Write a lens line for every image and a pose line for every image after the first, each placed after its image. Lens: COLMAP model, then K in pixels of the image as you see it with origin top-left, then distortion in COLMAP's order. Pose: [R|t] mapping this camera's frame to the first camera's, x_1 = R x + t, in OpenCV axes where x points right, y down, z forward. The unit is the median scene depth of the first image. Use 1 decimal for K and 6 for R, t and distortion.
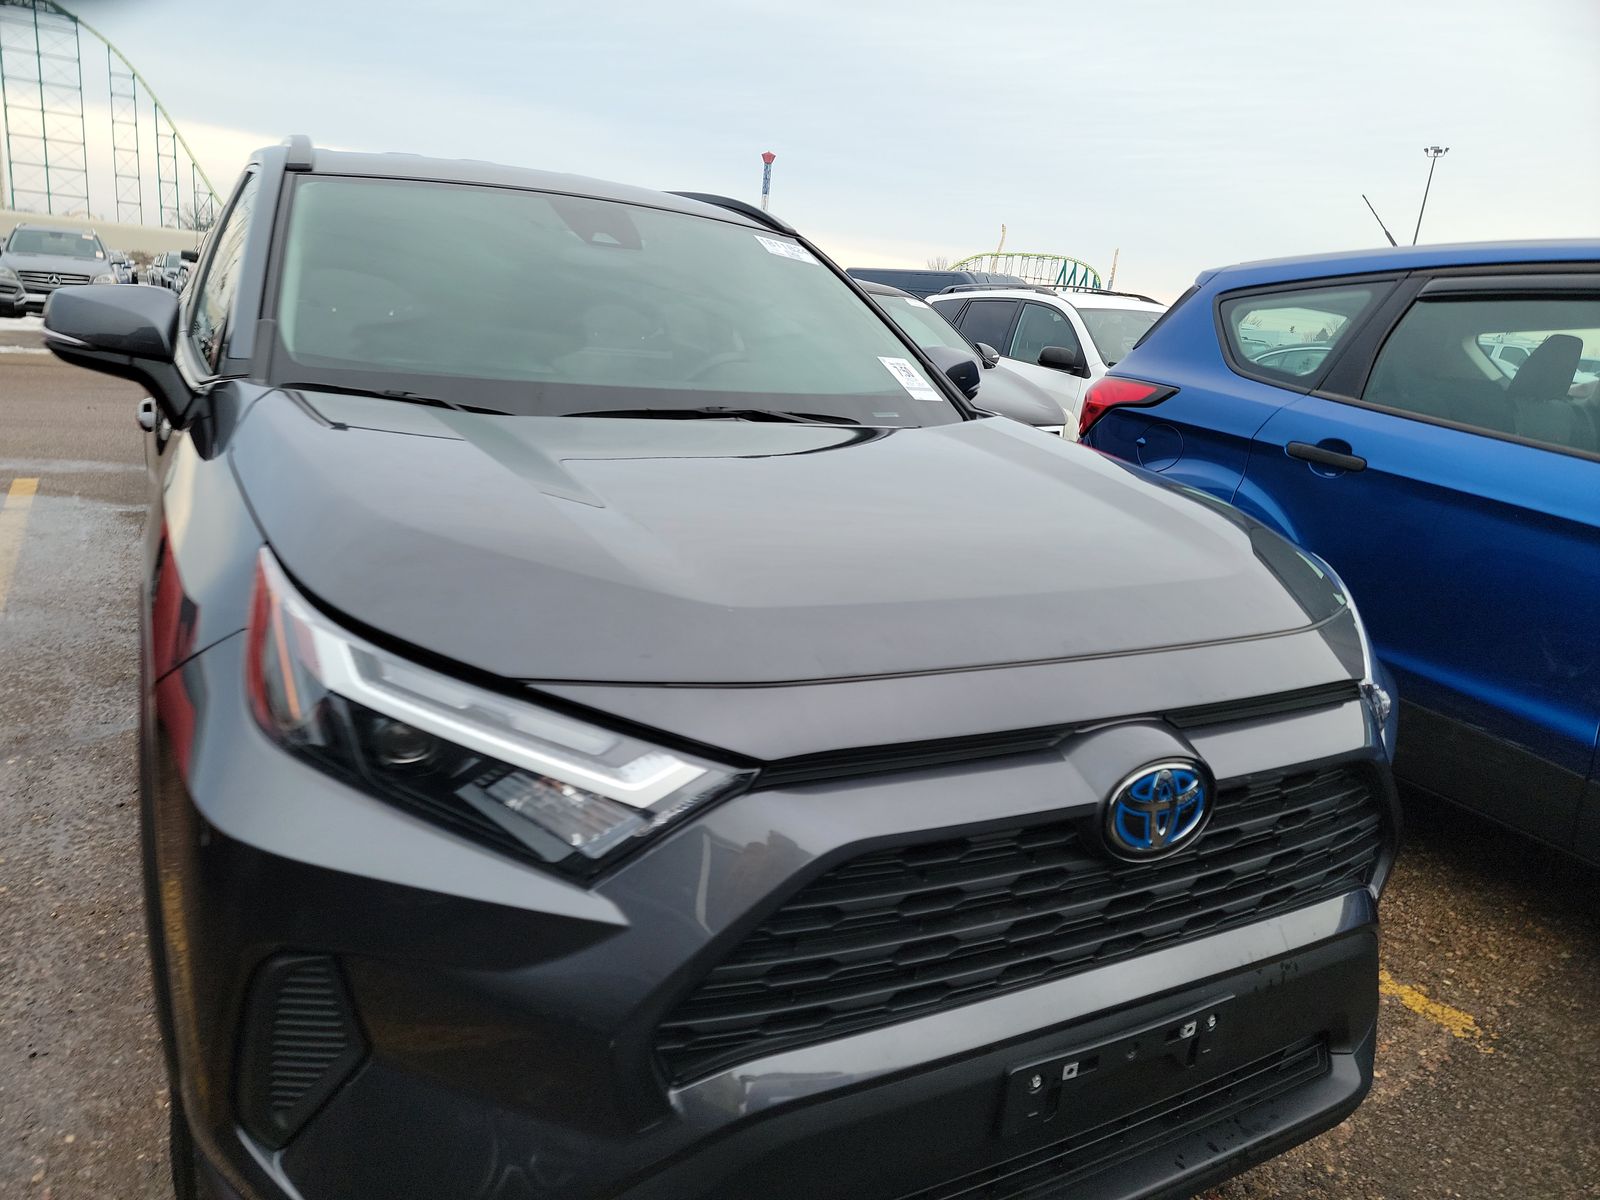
lens RADIAL K [[1134.8, 0, 803.3], [0, 1134.8, 597.8], [0, 0, 1]] dist [0.071557, -0.063390]
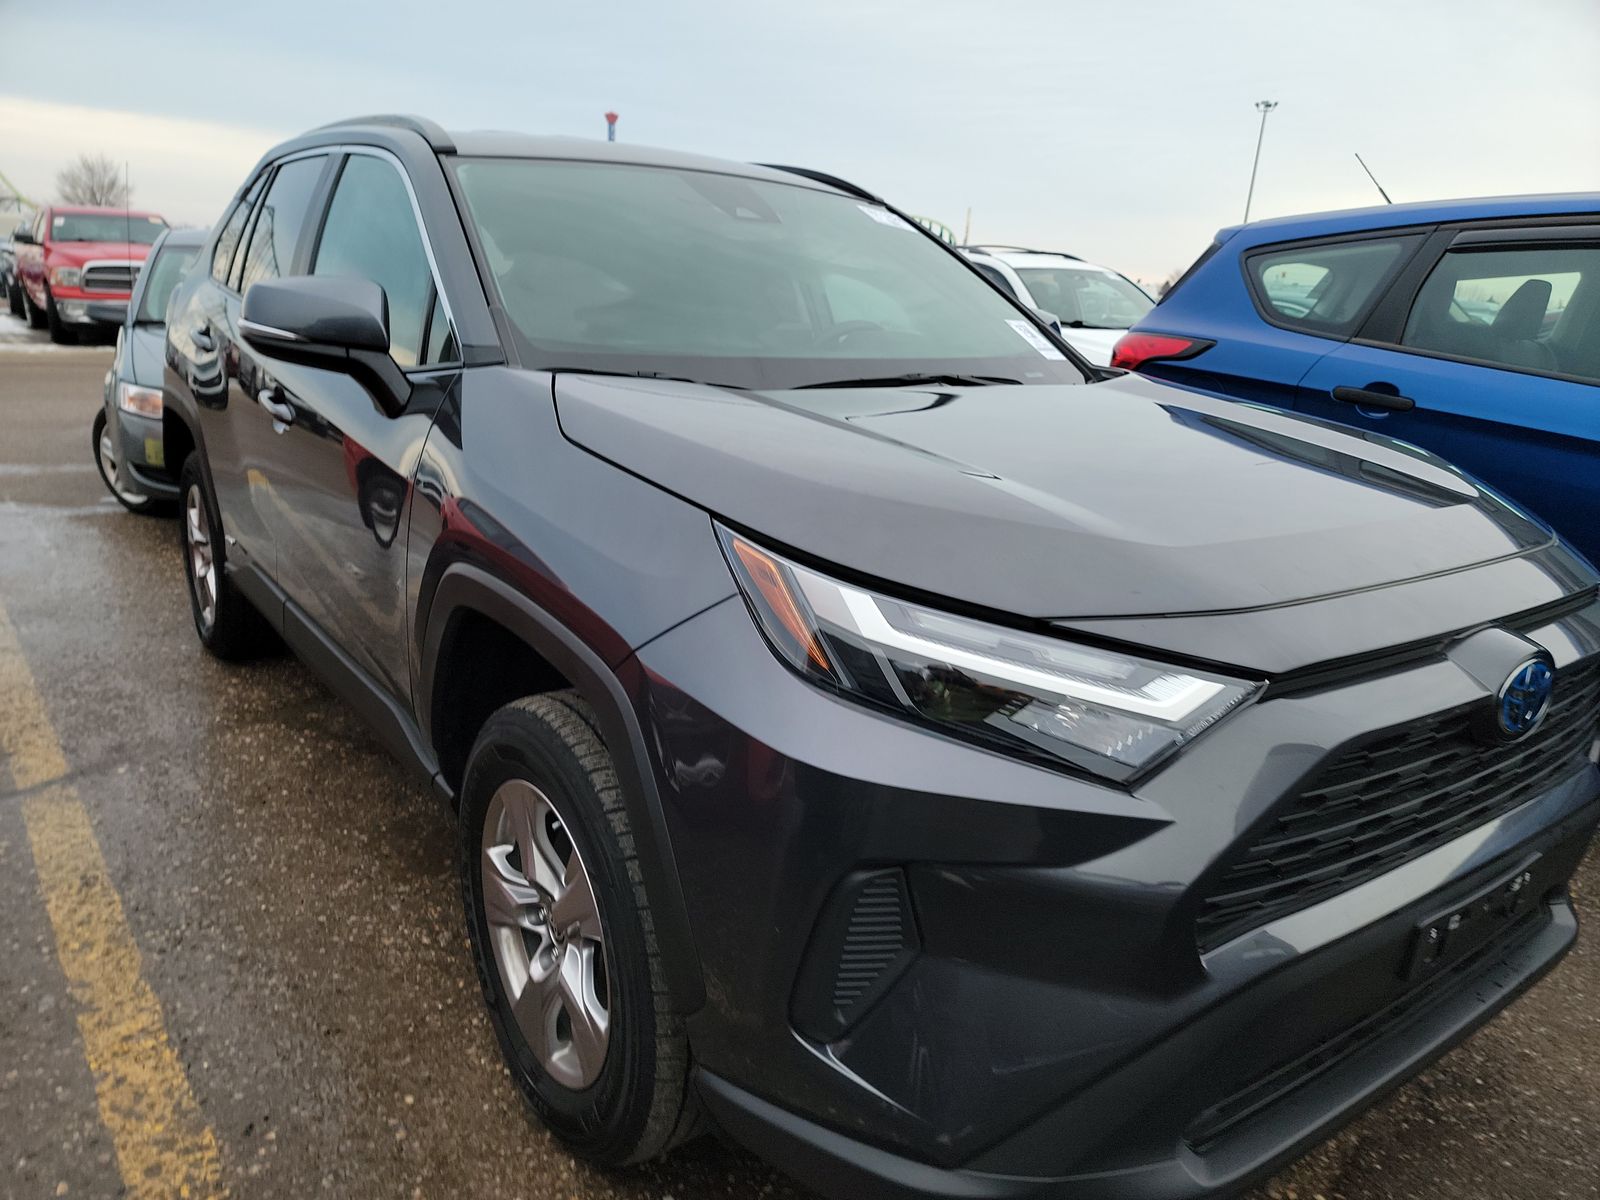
lens RADIAL K [[1134.8, 0, 784.1], [0, 1134.8, 636.1], [0, 0, 1]] dist [0.071557, -0.063390]
pose [[0.991511, -0.065515, 0.112313, -0.279390], [0.058846, 0.996358, 0.061703, 0.001784], [-0.115947, -0.054570, 0.991755, -0.041744]]
